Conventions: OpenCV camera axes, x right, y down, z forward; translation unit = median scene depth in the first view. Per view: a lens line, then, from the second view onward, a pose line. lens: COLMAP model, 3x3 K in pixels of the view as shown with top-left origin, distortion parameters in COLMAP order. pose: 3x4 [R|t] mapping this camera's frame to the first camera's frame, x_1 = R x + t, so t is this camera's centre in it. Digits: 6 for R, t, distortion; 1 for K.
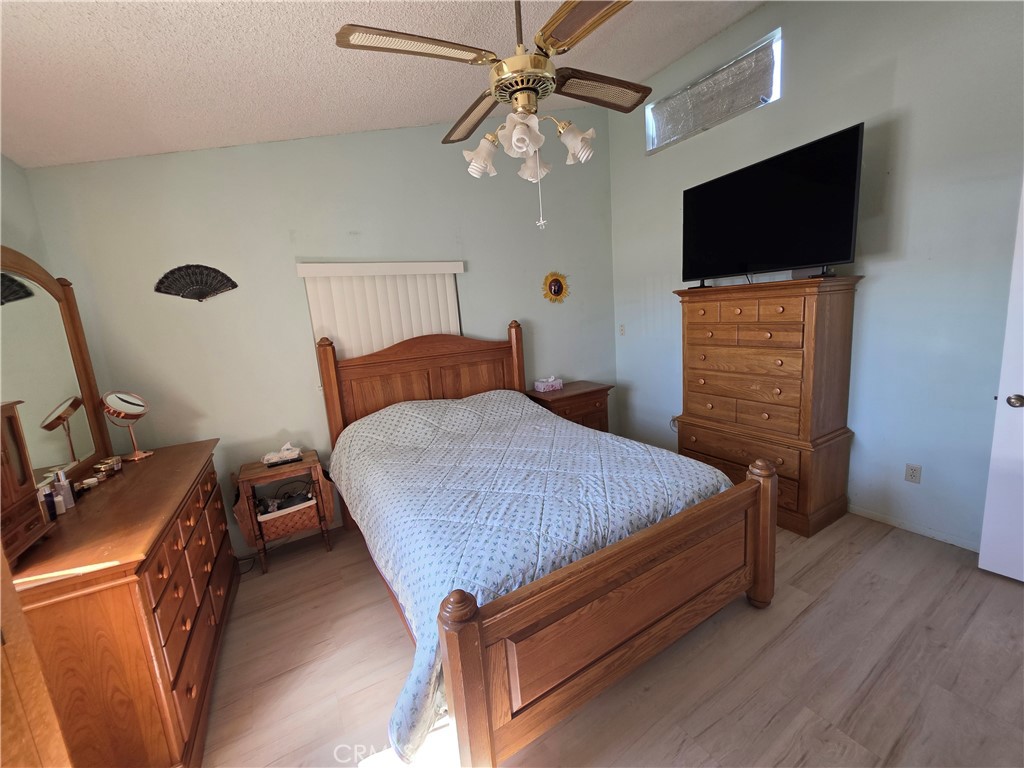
lens RADIAL K [[409.8, 0, 512.3], [0, 409.8, 378.5], [0, 0, 1]] dist [0.002467, -0.000205]
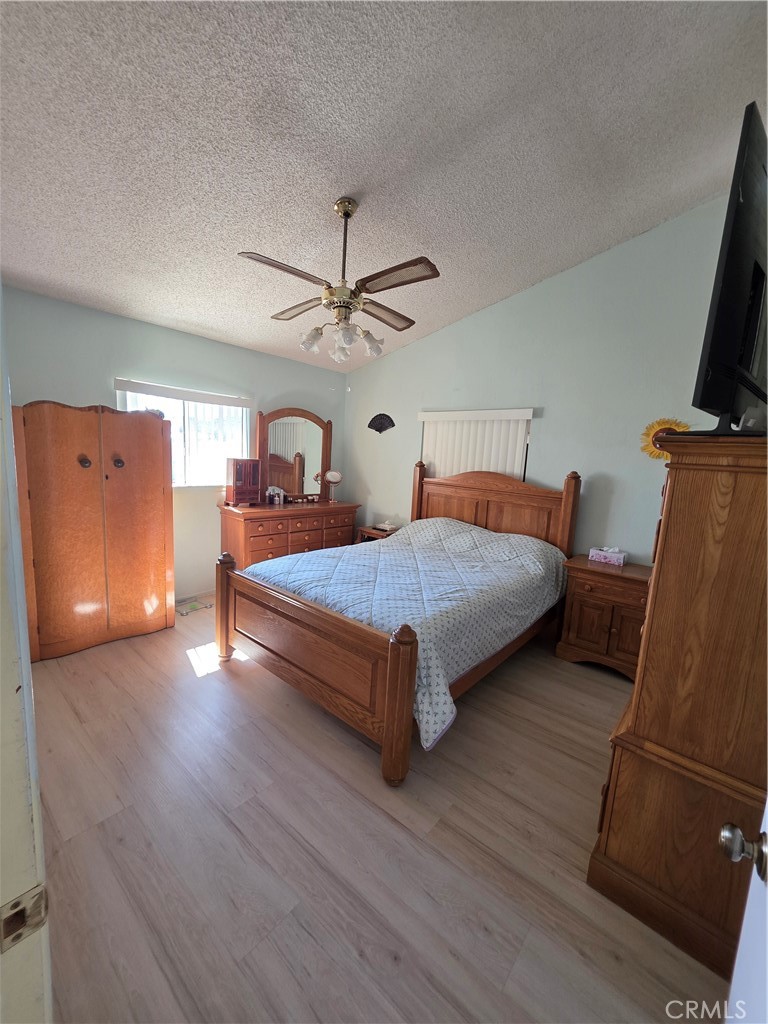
lens RADIAL K [[409.8, 0, 390.4], [0, 409.8, 513.8], [0, 0, 1]] dist [0.002467, -0.000205]
pose [[0.313702, 0.224145, -0.922686, 0.903592], [-0.238931, 0.959105, 0.151758, -0.112598], [0.918969, 0.172851, 0.354428, 0.388573]]
